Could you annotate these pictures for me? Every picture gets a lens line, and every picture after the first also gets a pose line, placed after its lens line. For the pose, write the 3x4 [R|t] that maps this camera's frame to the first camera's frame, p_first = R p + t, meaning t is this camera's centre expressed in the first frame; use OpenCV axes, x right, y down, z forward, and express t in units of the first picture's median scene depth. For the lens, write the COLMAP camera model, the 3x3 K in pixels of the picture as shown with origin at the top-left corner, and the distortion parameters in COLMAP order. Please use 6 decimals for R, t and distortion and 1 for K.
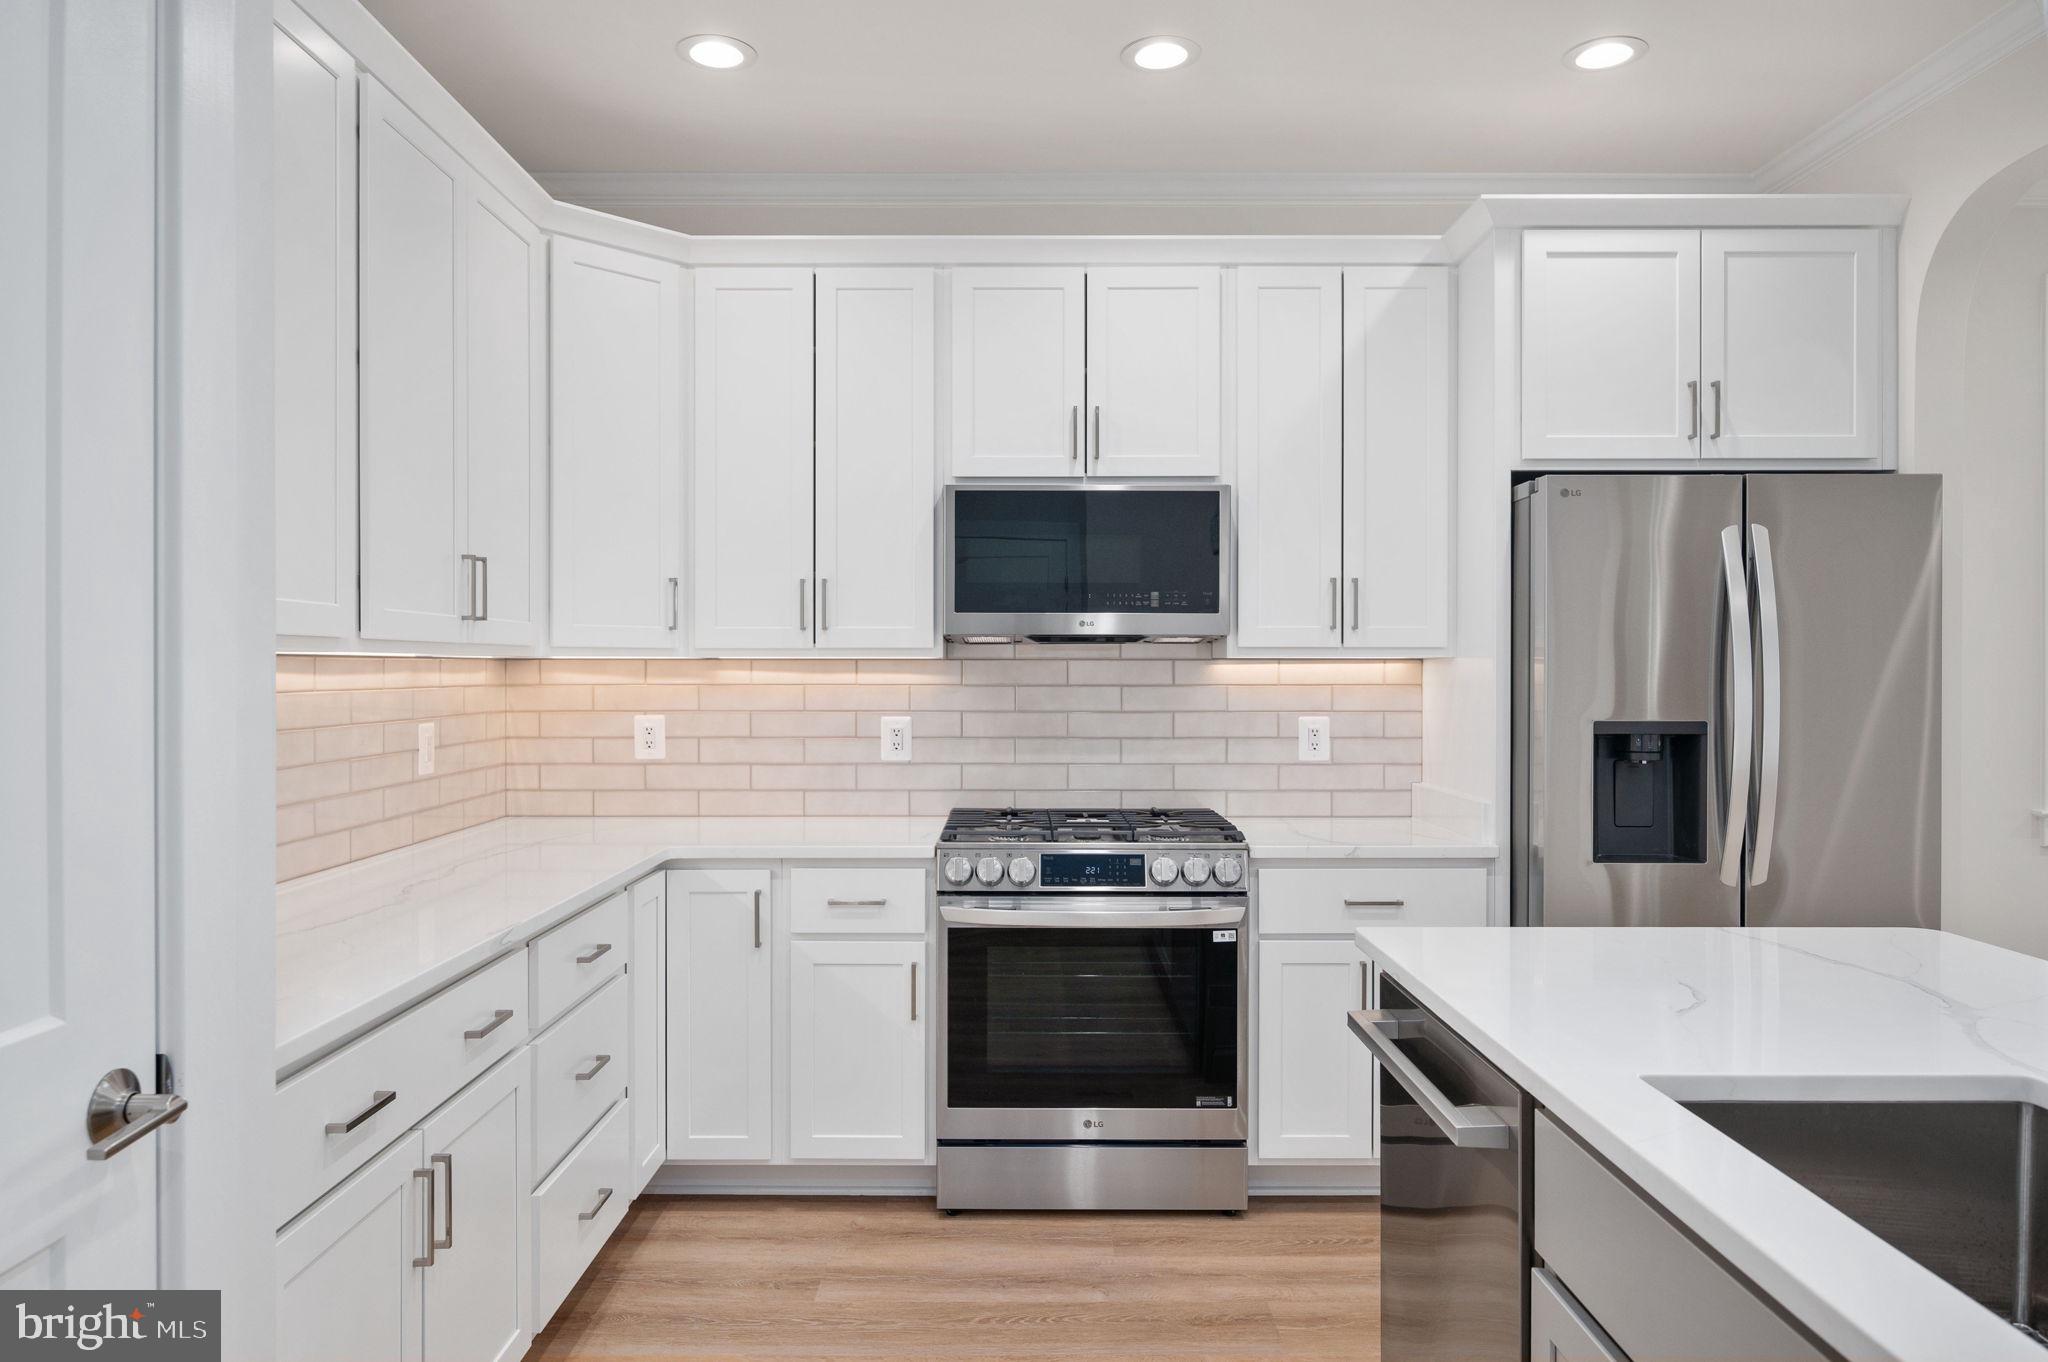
lens RADIAL K [[1346.1, 0, 1012.9], [0, 1346.1, 666.6], [0, 0, 1]] dist [-0.002100, -0.000089]
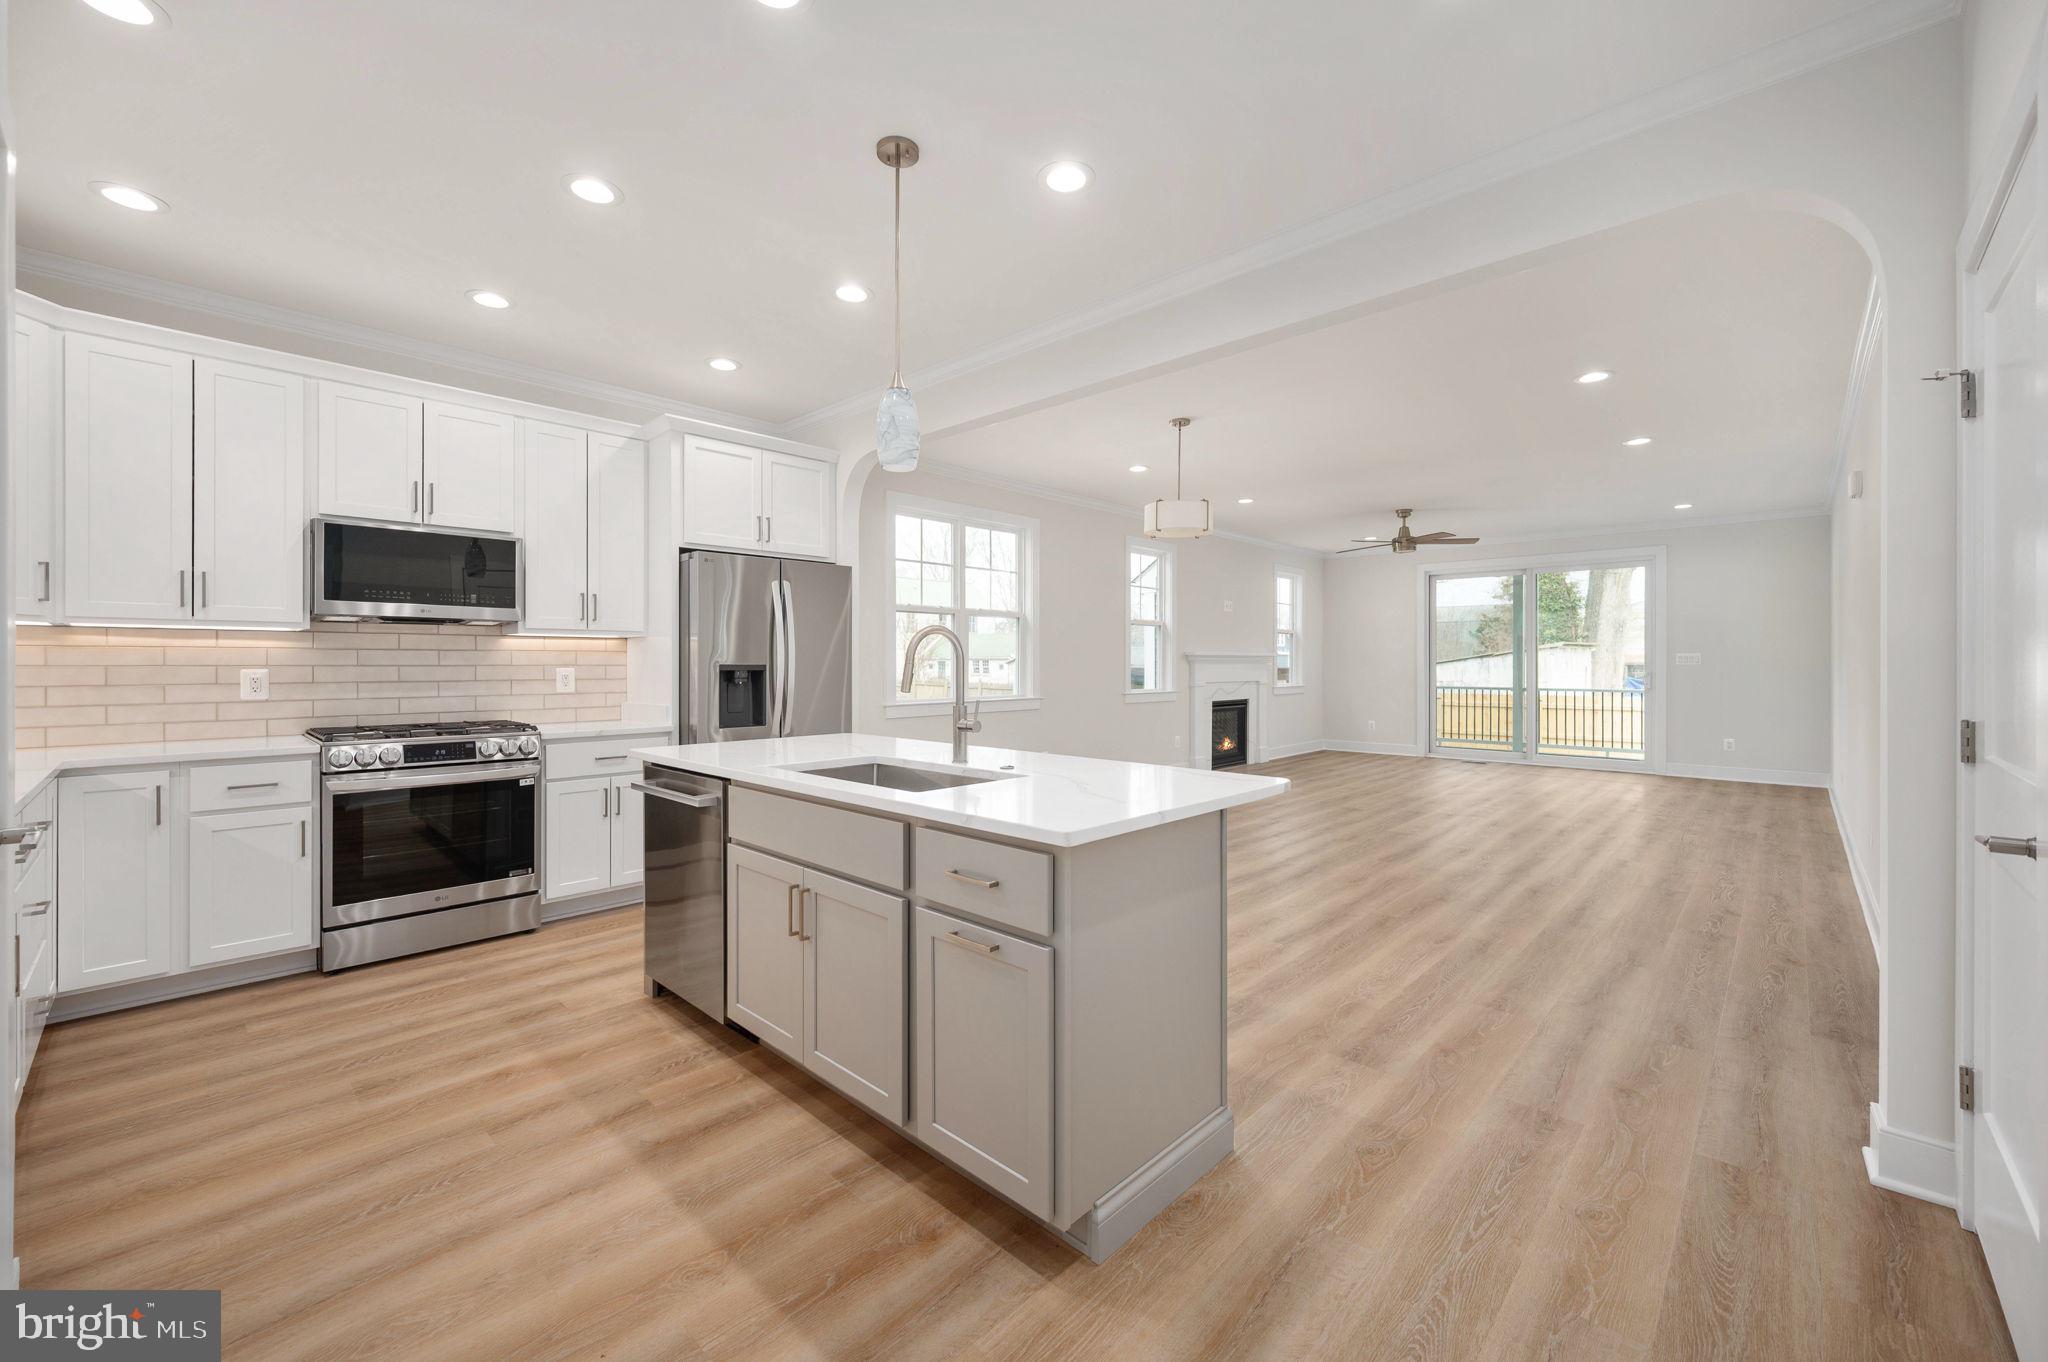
lens RADIAL K [[834.2, 0, 1040.0], [0, 834.2, 676.4], [0, 0, 1]] dist [-0.001275, -0.000271]
pose [[0.678073, -0.010210, 0.734923, -0.197786], [0.002101, 0.999926, 0.011954, 0.040547], [-0.734991, -0.006562, 0.678045, -0.286540]]
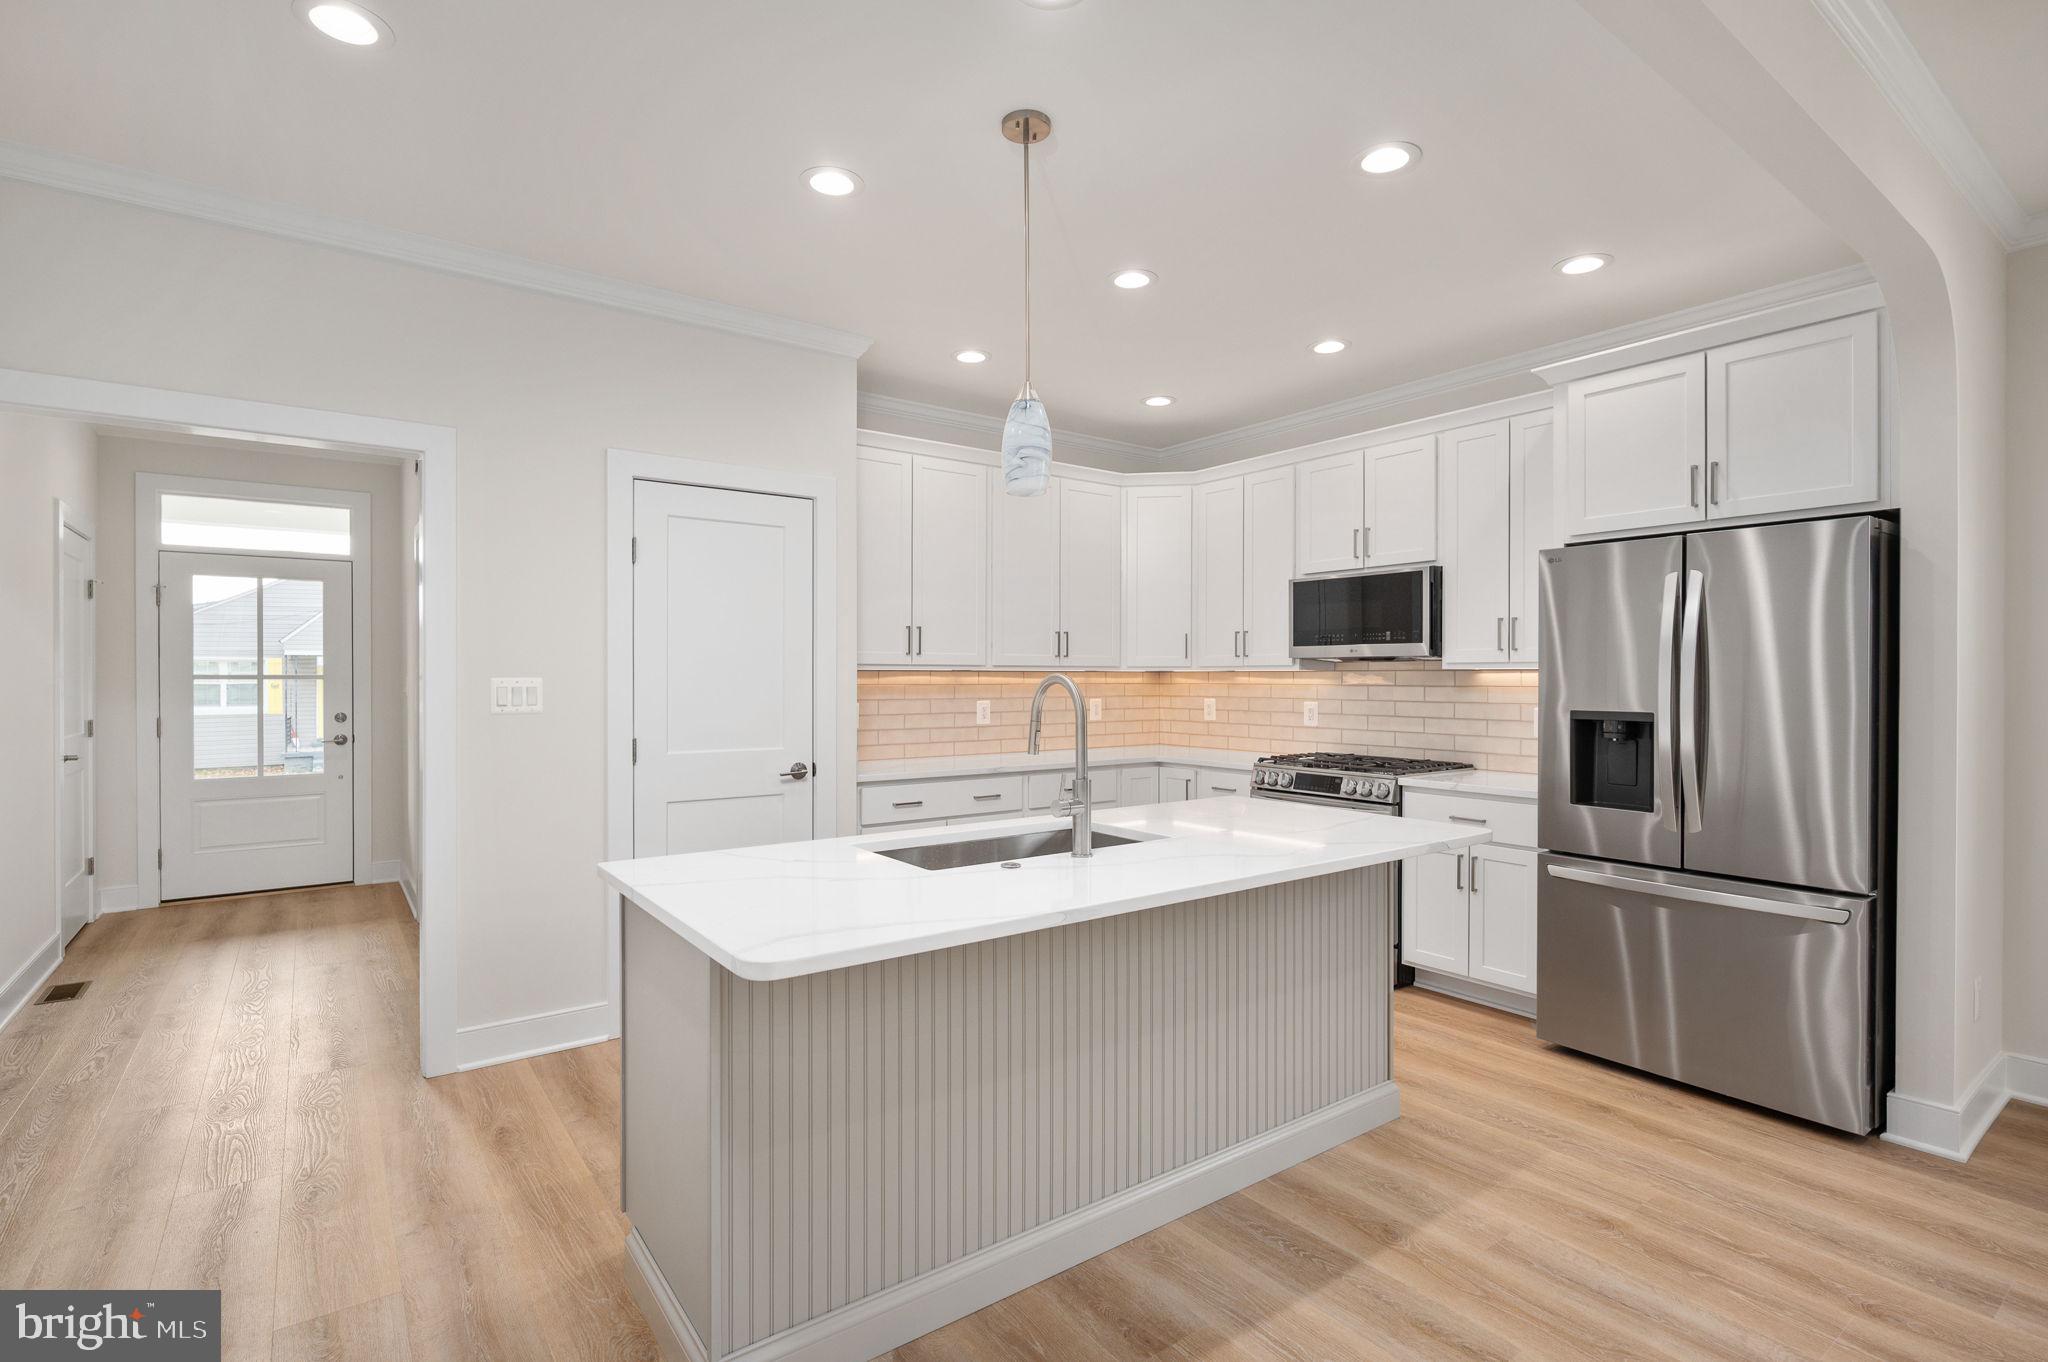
lens RADIAL K [[1013.1, 0, 1043.4], [0, 1013.1, 677.4], [0, 0, 1]] dist [-0.000771, -0.000194]
pose [[0.592121, 0.000071, -0.805849, 0.932034], [-0.000812, 1.000000, -0.000509, 0.004824], [0.805849, 0.000956, 0.592120, -0.139655]]
